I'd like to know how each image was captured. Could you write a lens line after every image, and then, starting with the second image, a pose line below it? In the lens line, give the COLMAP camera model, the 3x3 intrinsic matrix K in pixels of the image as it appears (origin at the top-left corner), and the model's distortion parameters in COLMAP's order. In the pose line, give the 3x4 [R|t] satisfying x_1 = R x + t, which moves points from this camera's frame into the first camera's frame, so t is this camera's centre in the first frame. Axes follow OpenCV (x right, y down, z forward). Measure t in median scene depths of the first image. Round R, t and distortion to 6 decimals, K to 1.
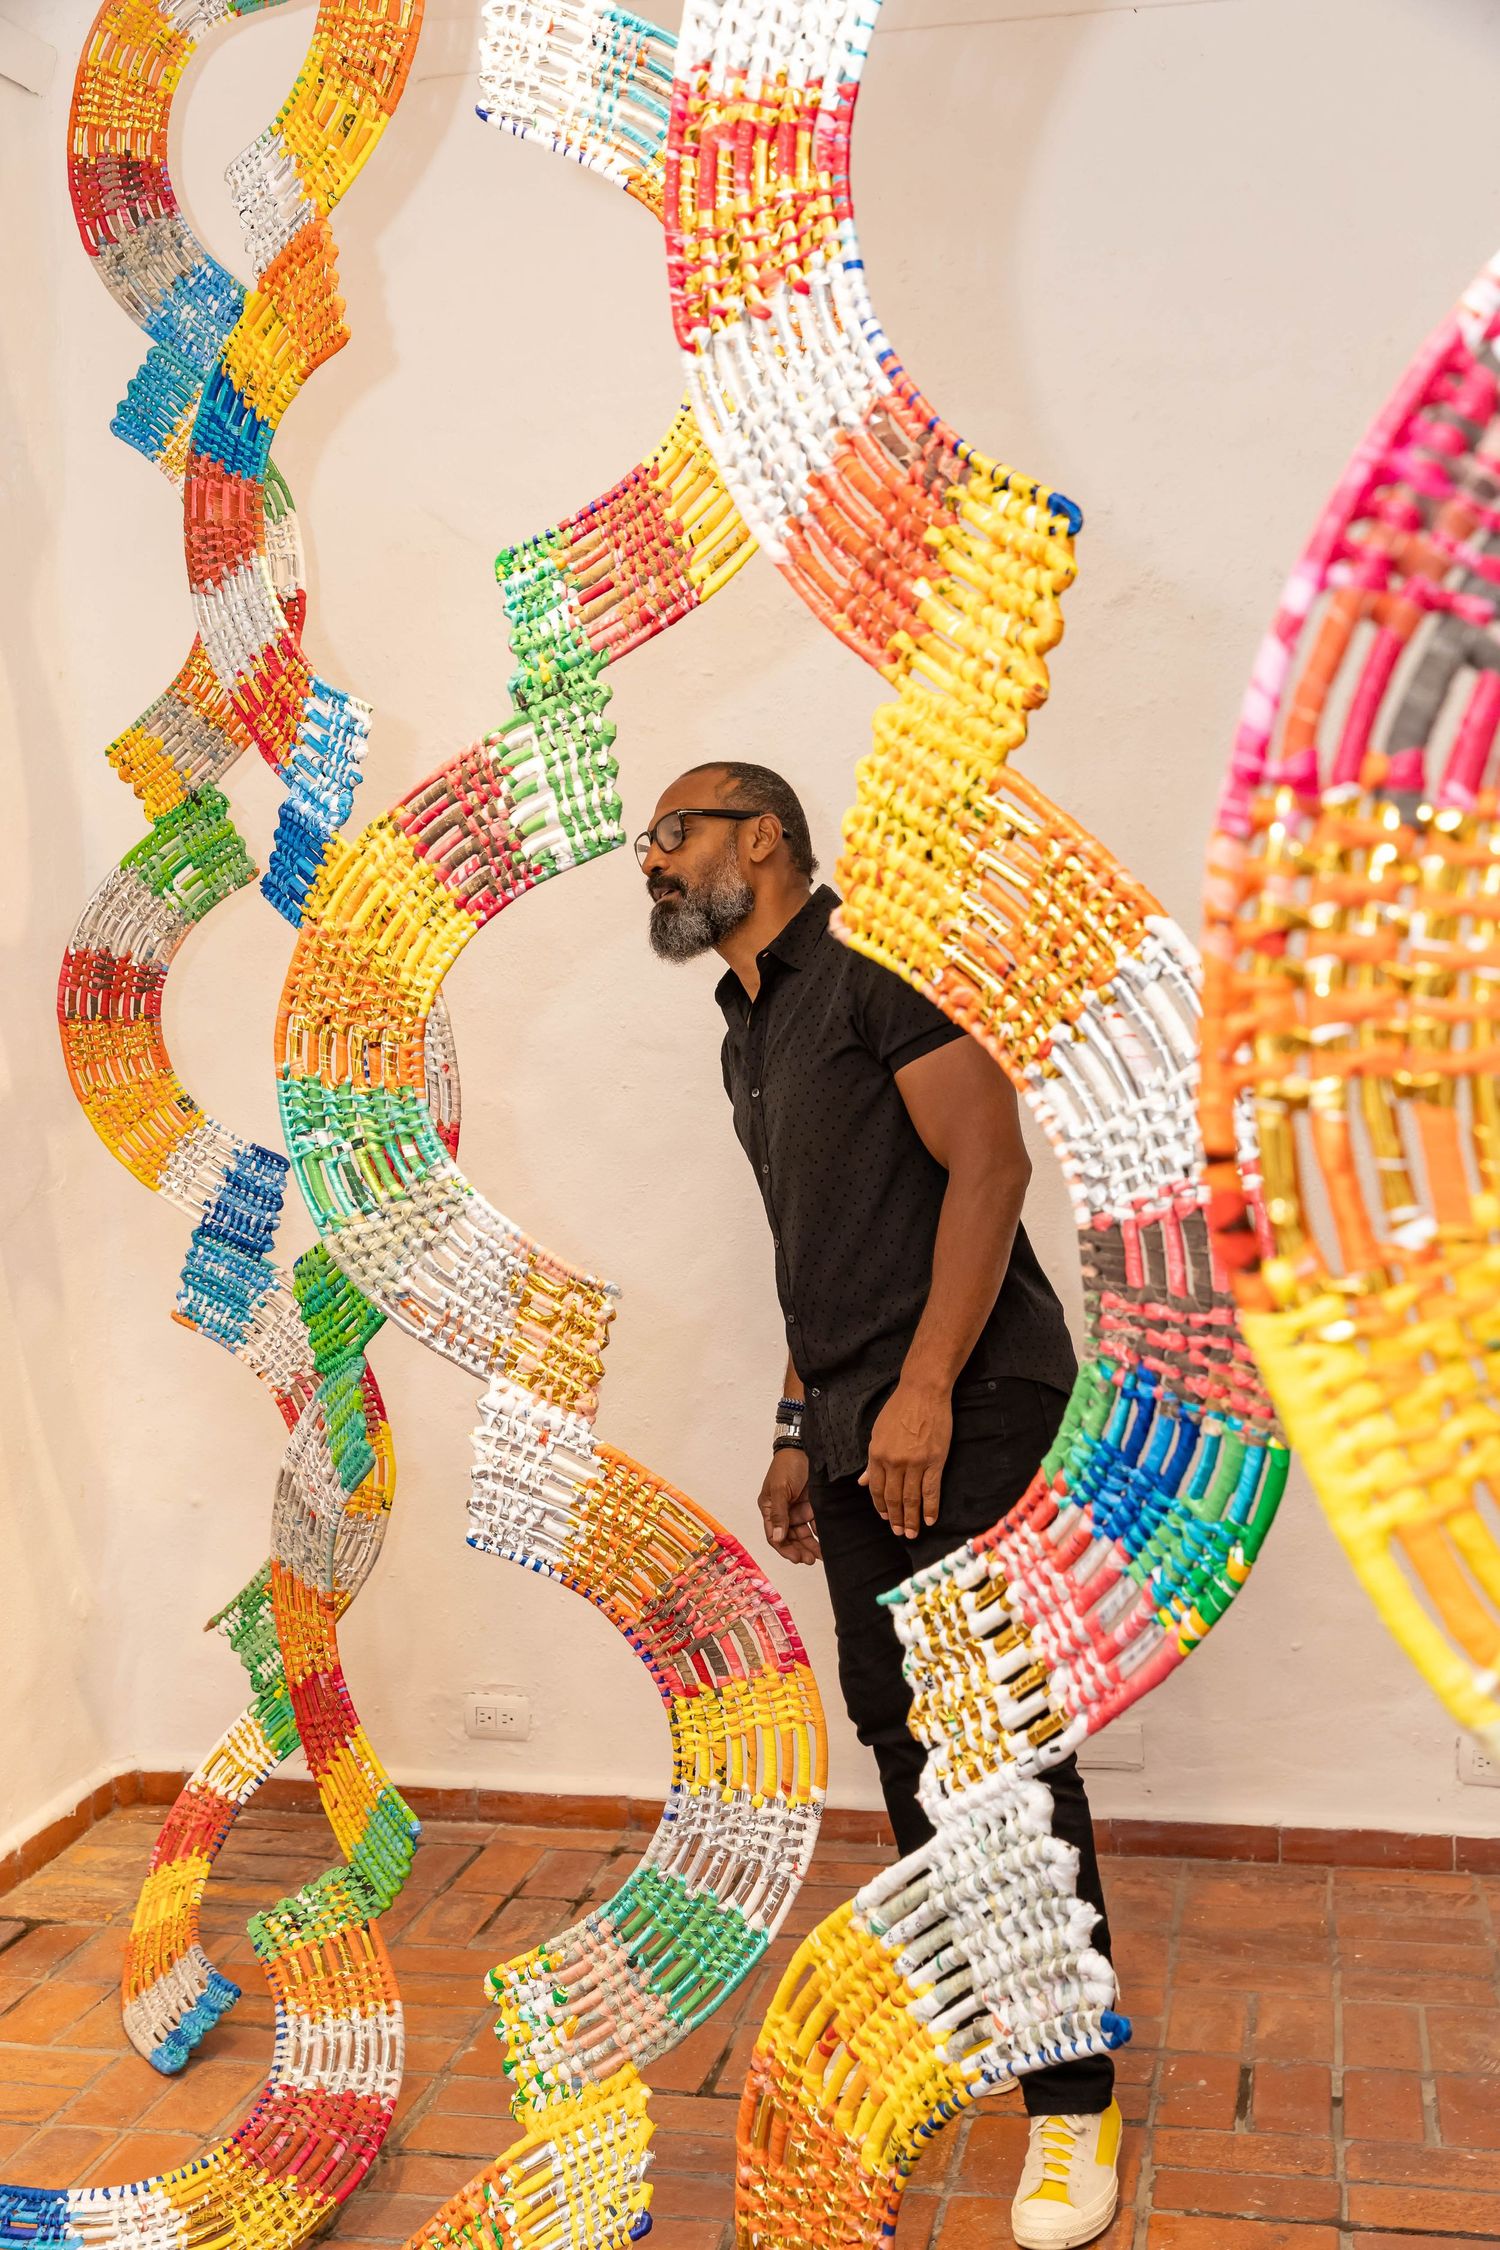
lens RADIAL K [[2763.8, 0, 752.2], [0, 2763.8, 1134.6], [0, 0, 1]] dist [-0.019947, -0.016477]
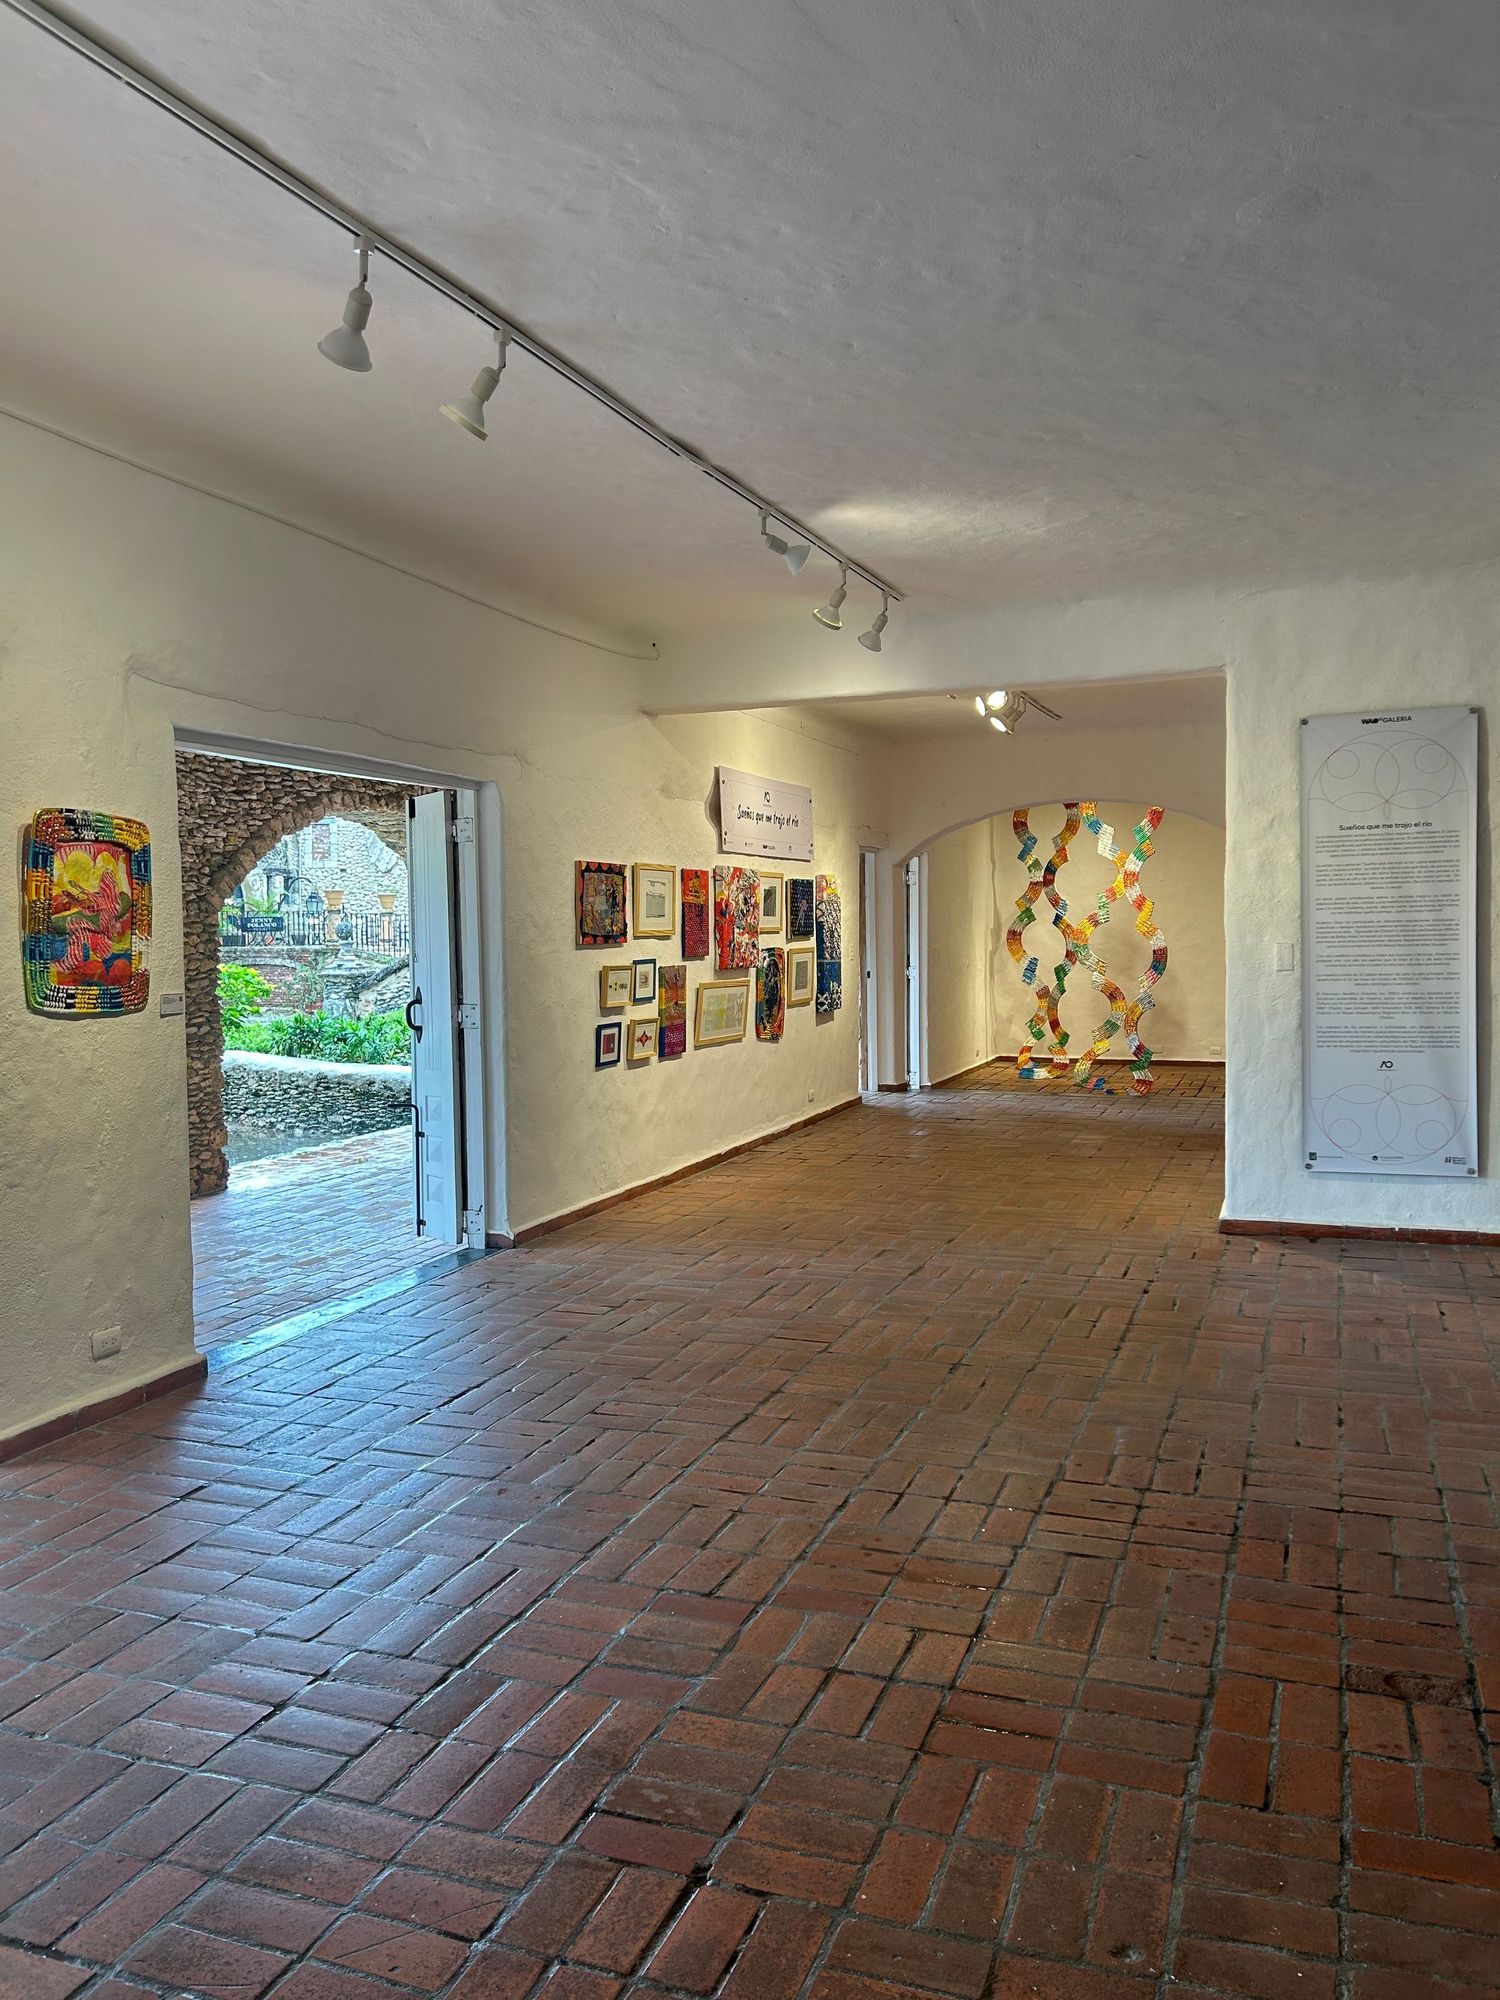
lens RADIAL K [[1539.0, 0, 739.6], [0, 1539.0, 1001.2], [0, 0, 1]] dist [0.094531, -0.104038]
pose [[0.988741, 0.017694, -0.148590, -0.552859], [-0.020000, 0.999701, -0.014040, 0.310239], [0.148297, 0.016853, 0.988799, -5.009654]]
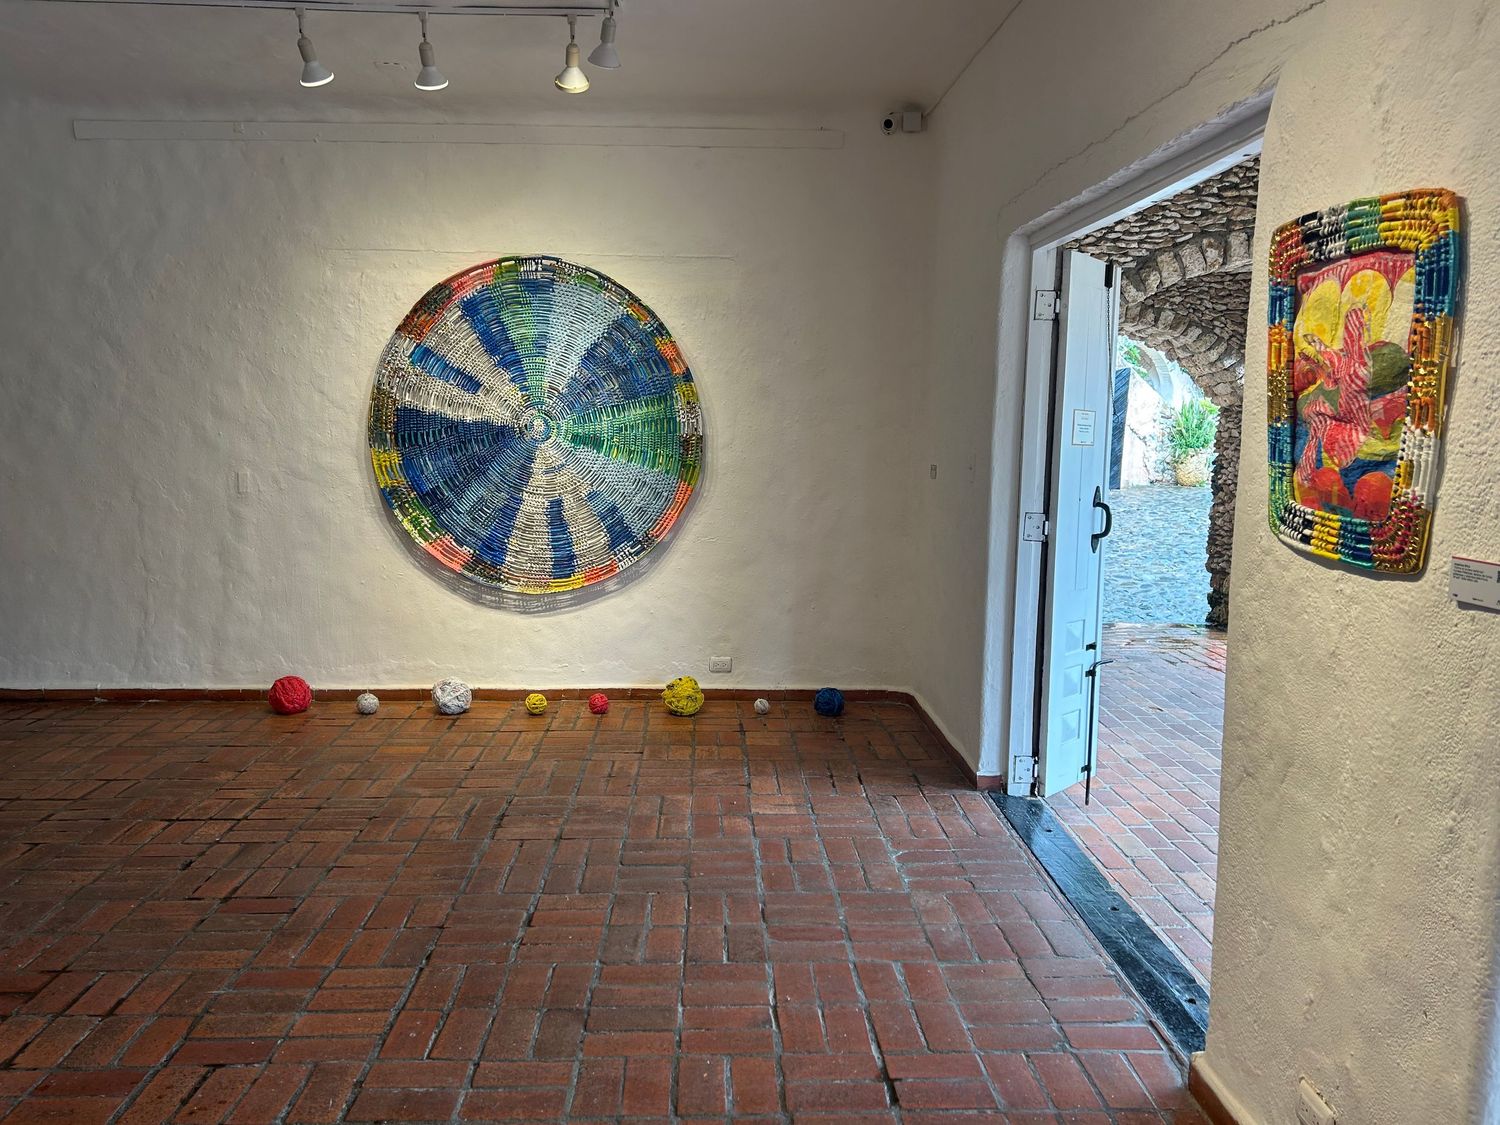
lens RADIAL K [[1146.2, 0, 743.1], [0, 1146.2, 568.8], [0, 0, 1]] dist [0.026788, -0.007464]
pose [[-0.968698, 0.045609, -0.244015, -0.913869], [-0.003680, 0.980231, 0.197824, 0.191321], [0.248213, 0.192530, -0.949380, -3.086676]]
